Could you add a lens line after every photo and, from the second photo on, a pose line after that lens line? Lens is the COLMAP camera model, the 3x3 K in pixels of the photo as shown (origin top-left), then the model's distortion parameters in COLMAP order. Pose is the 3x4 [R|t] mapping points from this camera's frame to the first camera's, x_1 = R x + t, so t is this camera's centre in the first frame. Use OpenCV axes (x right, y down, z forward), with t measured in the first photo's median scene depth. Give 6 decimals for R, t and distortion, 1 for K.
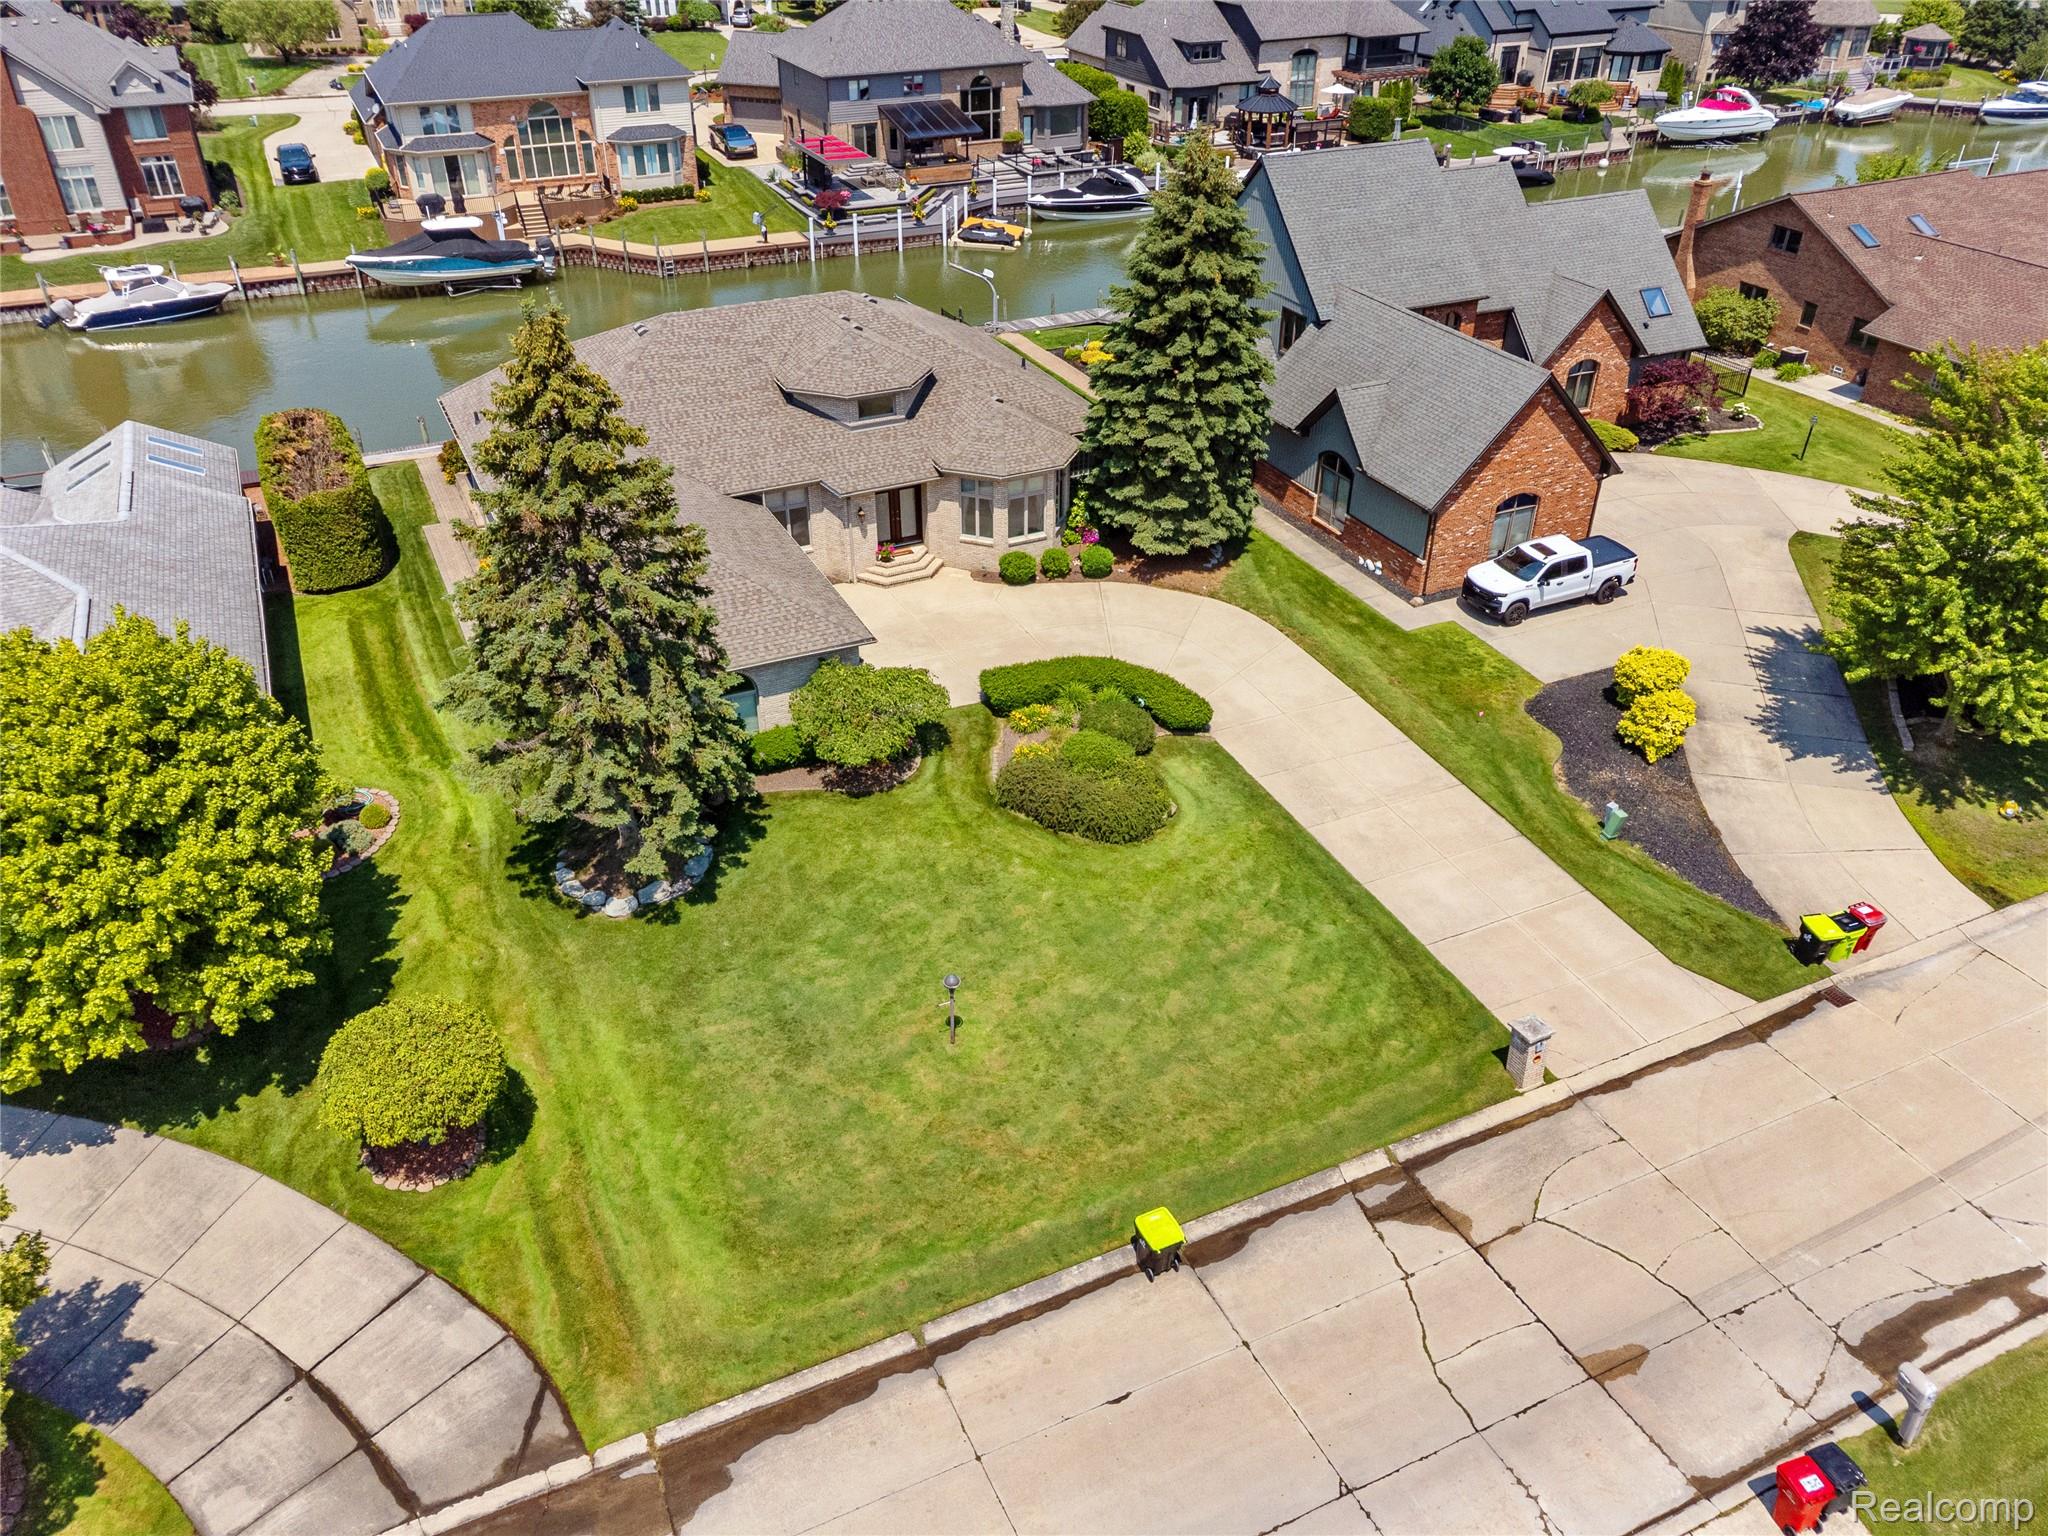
lens RADIAL K [[1527.2, 0, 1014.9], [0, 1527.2, 758.9], [0, 0, 1]] dist [-0.000931, 0.029219]
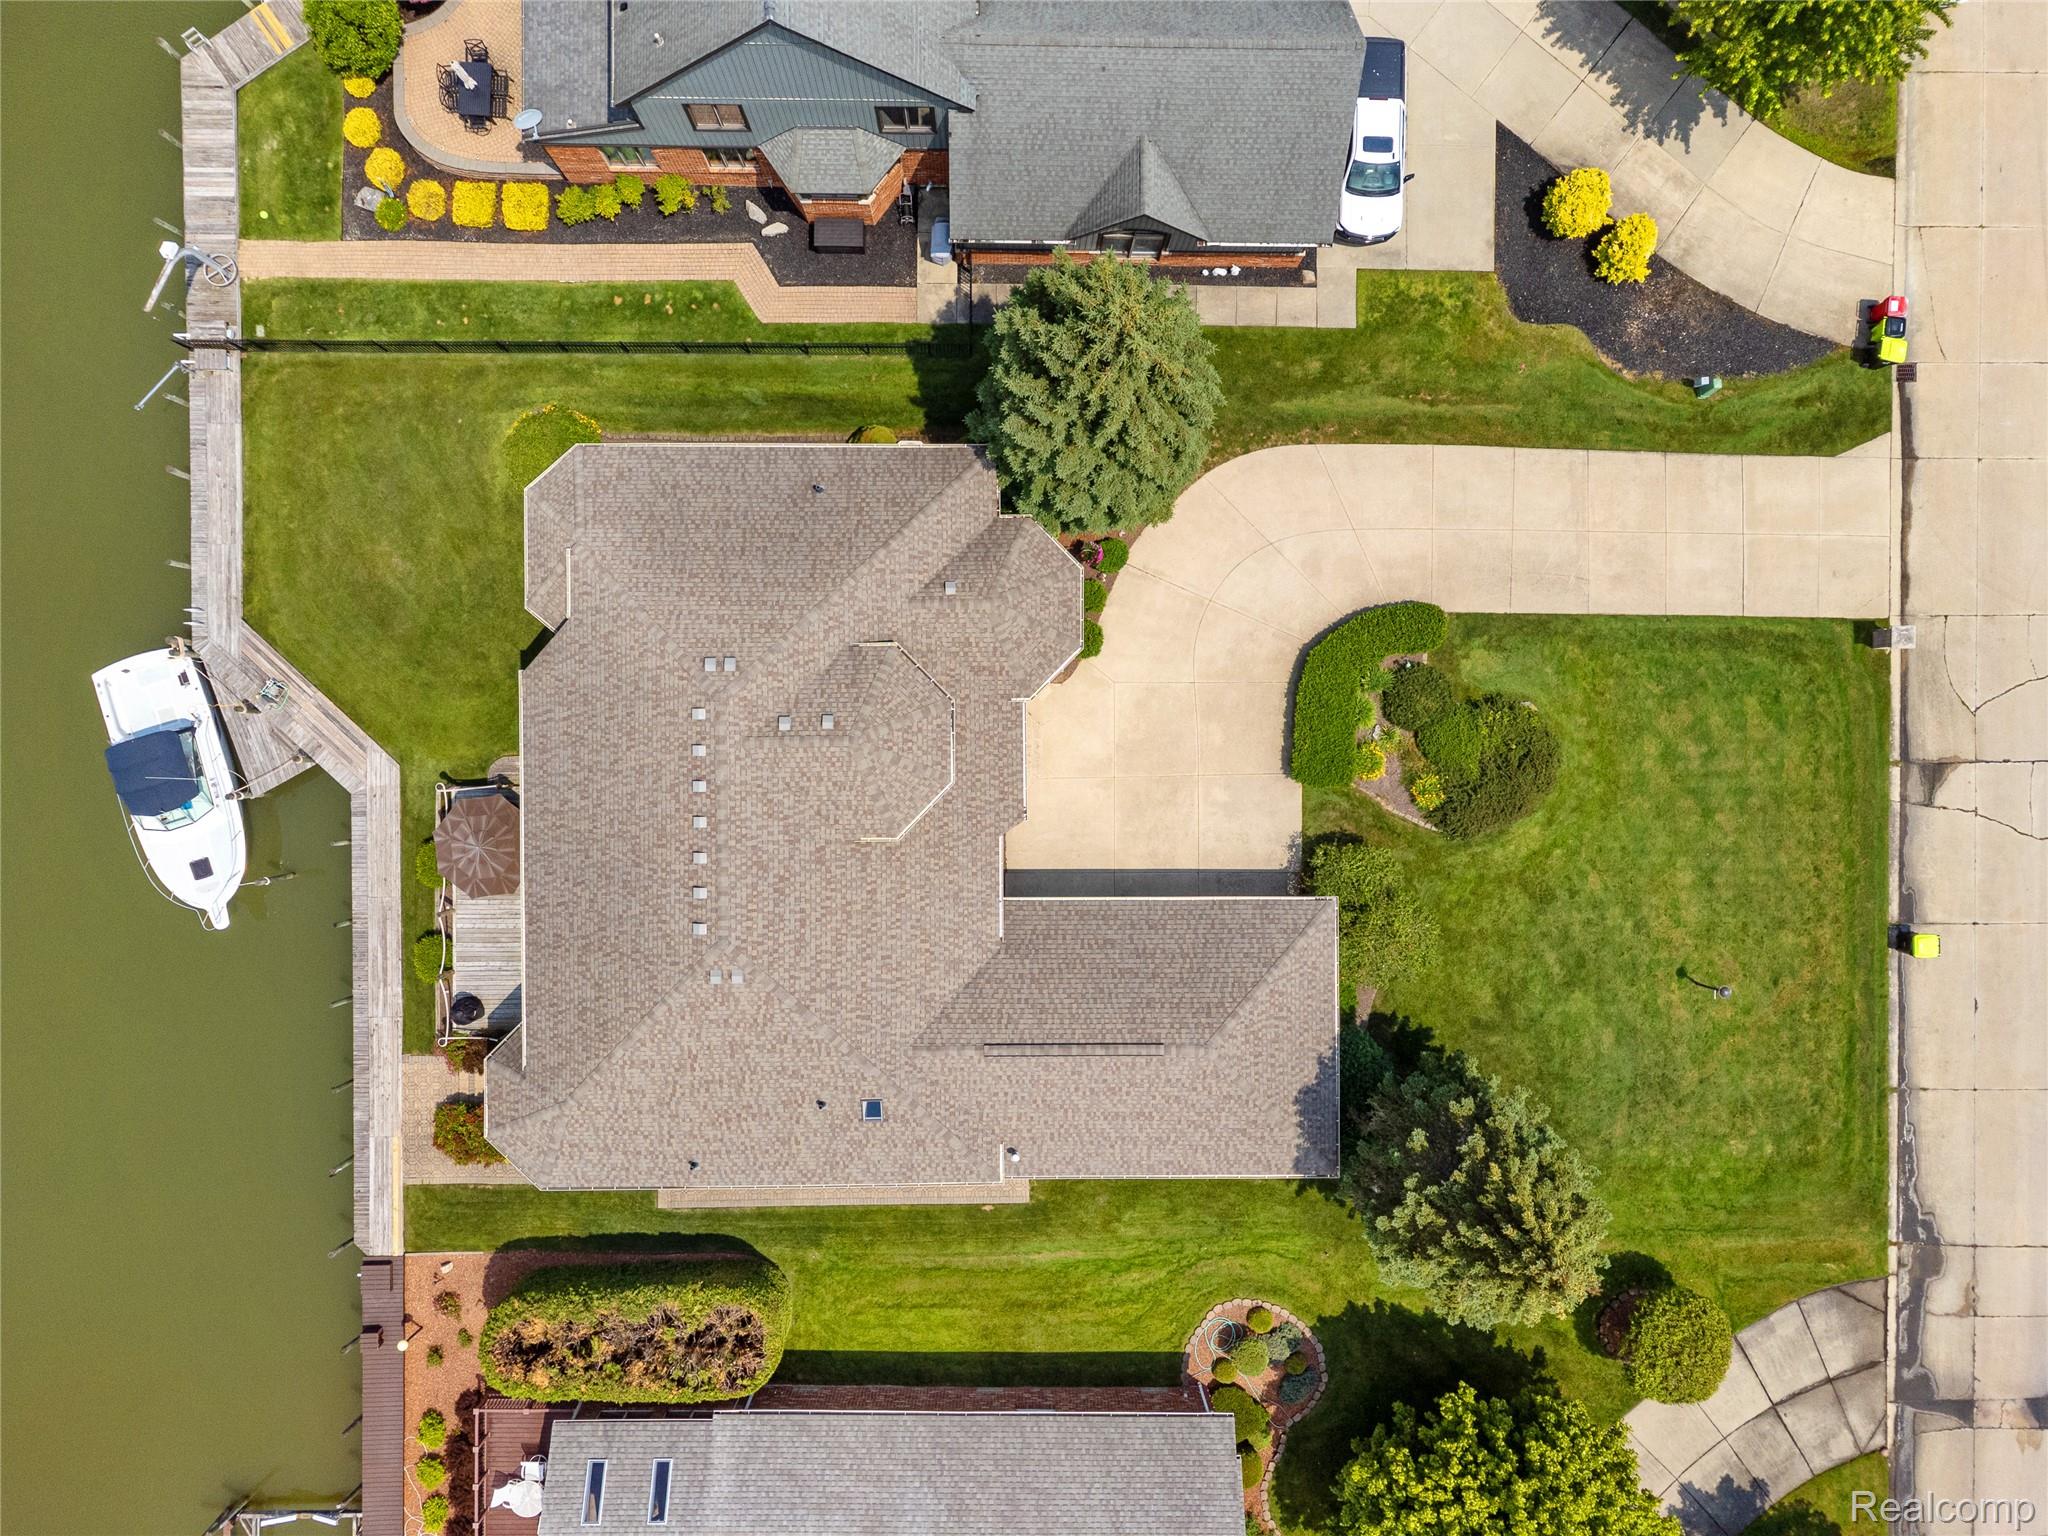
lens RADIAL K [[1531.0, 0, 1018.5], [0, 1531.0, 766.9], [0, 0, 1]] dist [0.019994, 0.007064]
pose [[0.434387, -0.900721, -0.003226, -0.089075], [0.484530, 0.230651, 0.843819, -0.948360], [-0.759301, -0.368107, 0.536618, 0.525439]]
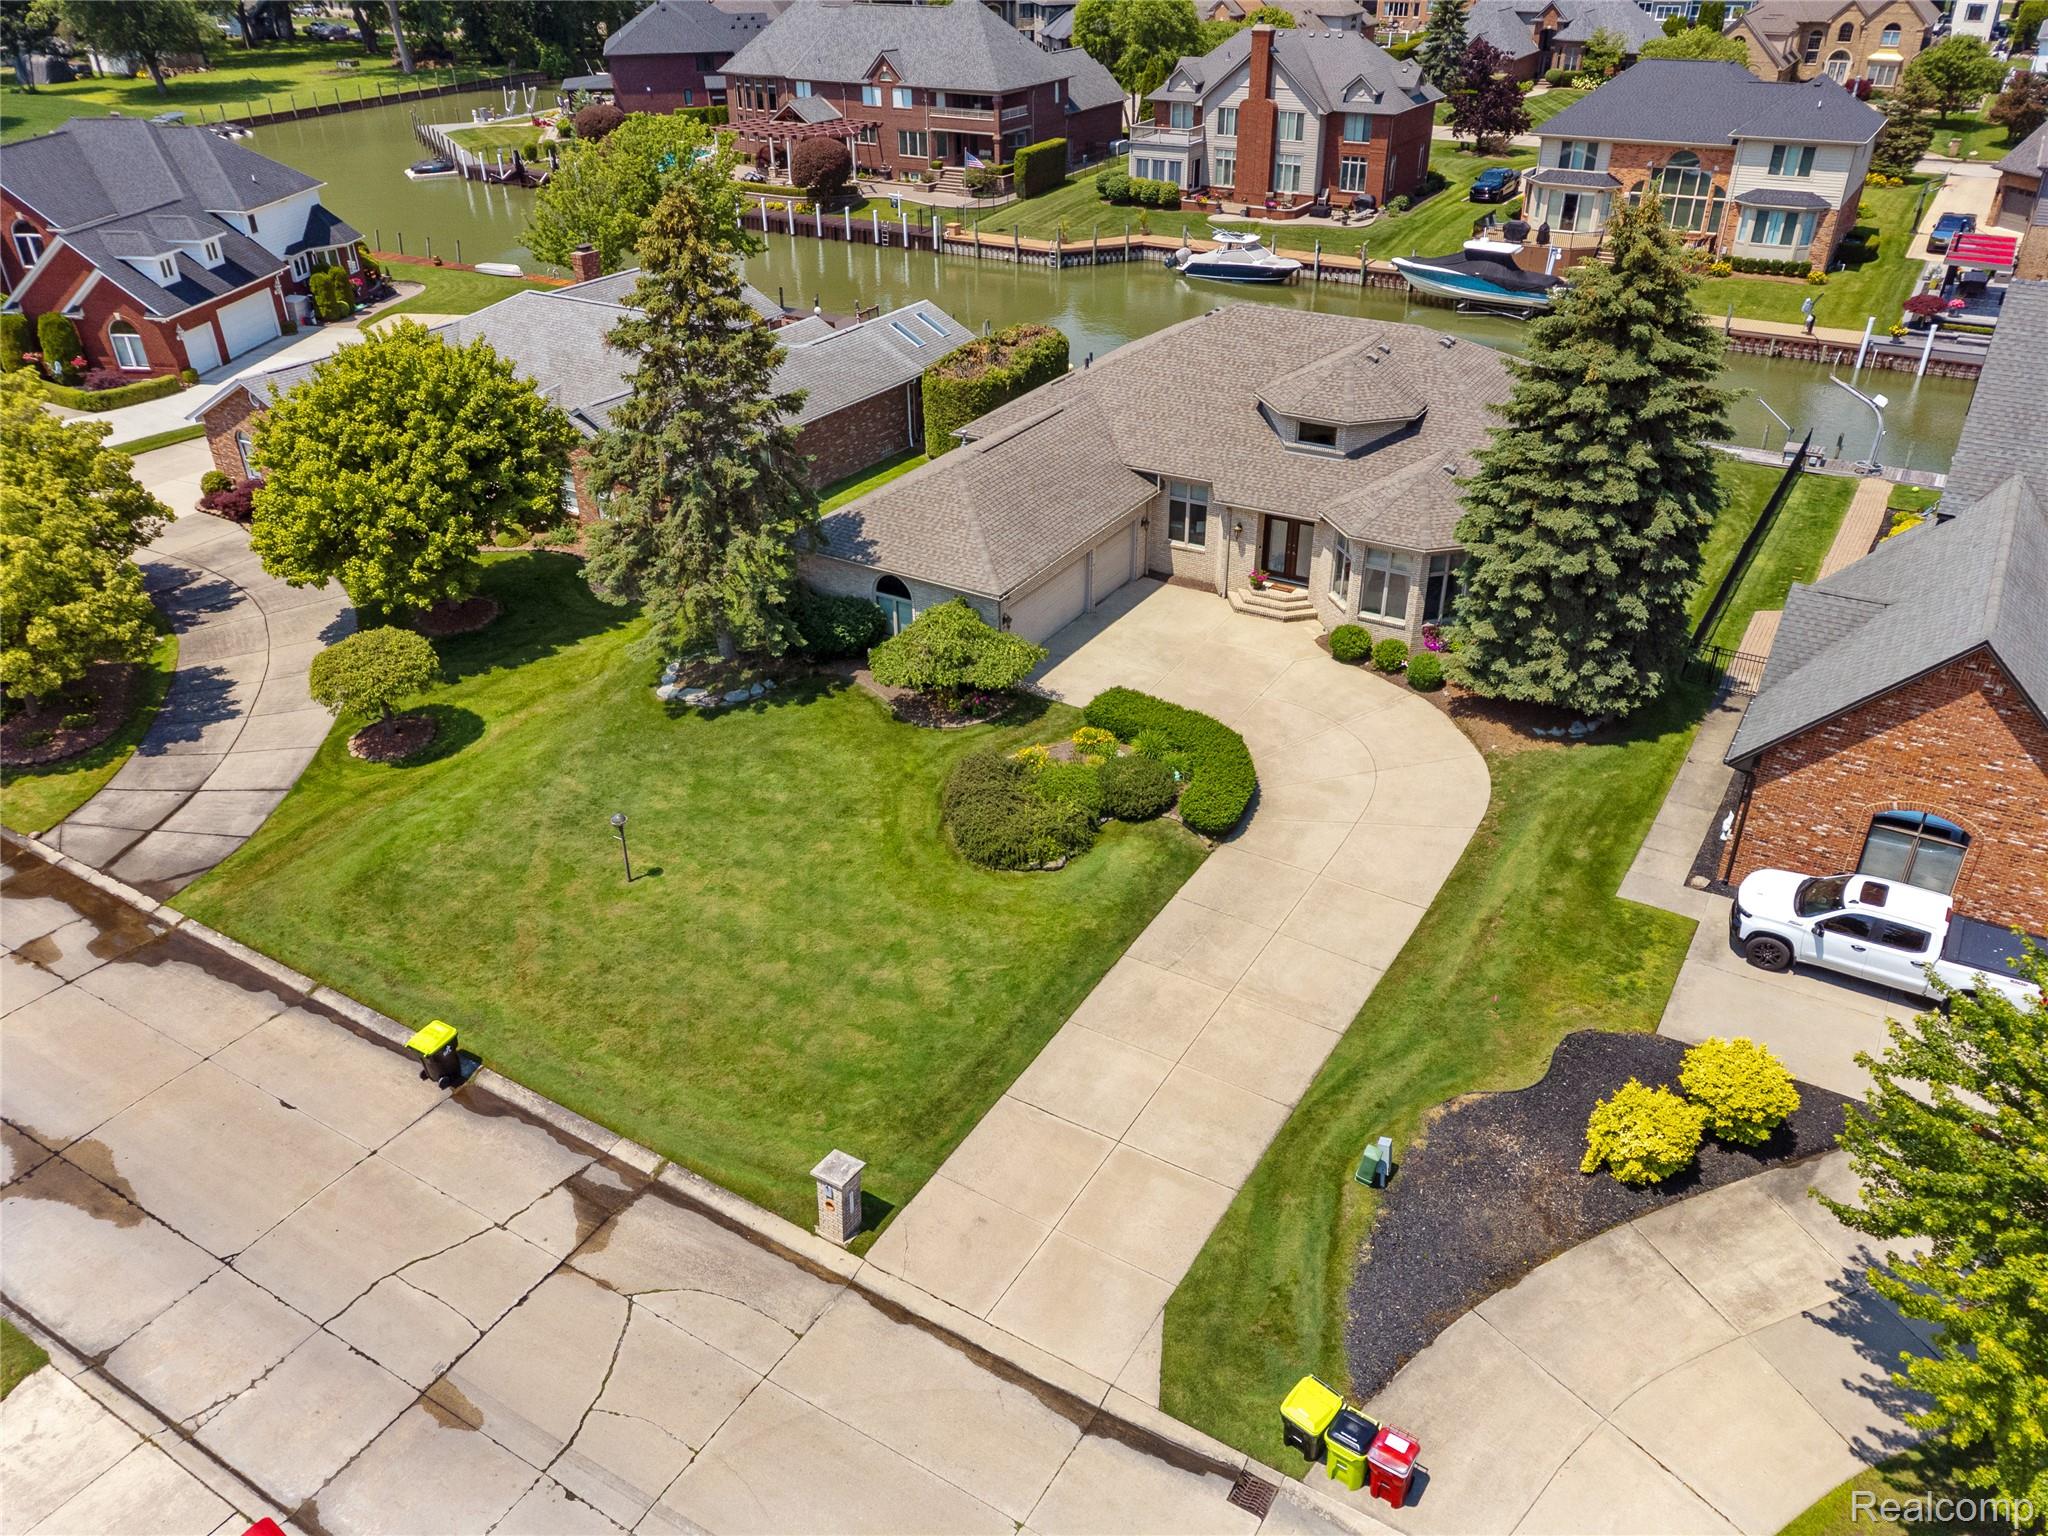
lens RADIAL K [[1520.1, 0, 1034.9], [0, 1520.1, 780.2], [0, 0, 1]] dist [-0.035192, 0.084678]
pose [[0.550346, 0.421480, -0.720745, 0.593207], [-0.441511, 0.879577, 0.177234, -0.136096], [0.708652, 0.220677, 0.670160, 0.308156]]
